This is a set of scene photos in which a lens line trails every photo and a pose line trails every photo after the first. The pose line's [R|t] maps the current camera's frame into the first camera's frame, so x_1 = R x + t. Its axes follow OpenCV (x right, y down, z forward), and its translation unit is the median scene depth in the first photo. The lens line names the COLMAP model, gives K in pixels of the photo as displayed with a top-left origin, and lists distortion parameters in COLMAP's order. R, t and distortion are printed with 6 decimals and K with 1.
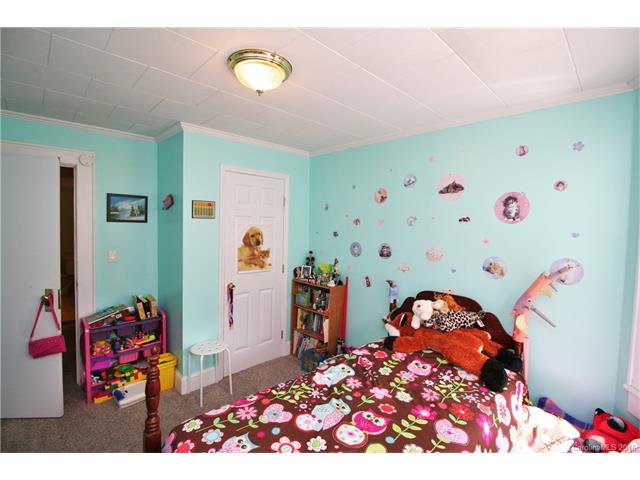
lens RADIAL K [[300.4, 0, 320.4], [0, 300.4, 234.7], [0, 0, 1]] dist [-0.001493, -0.000856]
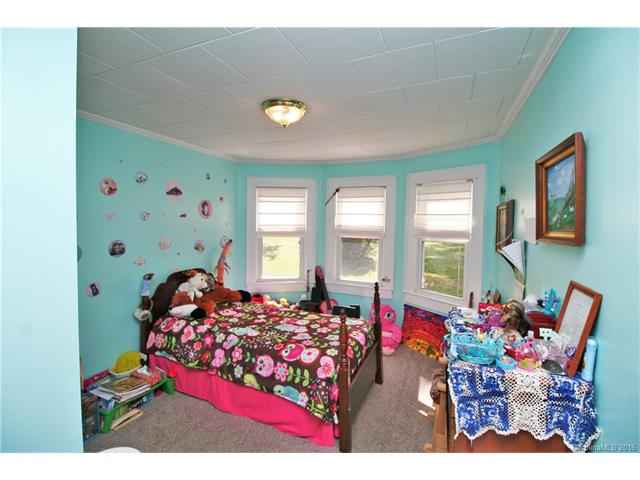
lens RADIAL K [[300.4, 0, 320.4], [0, 300.4, 234.7], [0, 0, 1]] dist [-0.001493, -0.000856]
pose [[-0.376241, -0.064133, 0.924300, -1.202208], [0.016186, 0.996994, 0.075765, -0.065084], [-0.926380, 0.043467, -0.374072, 1.067827]]
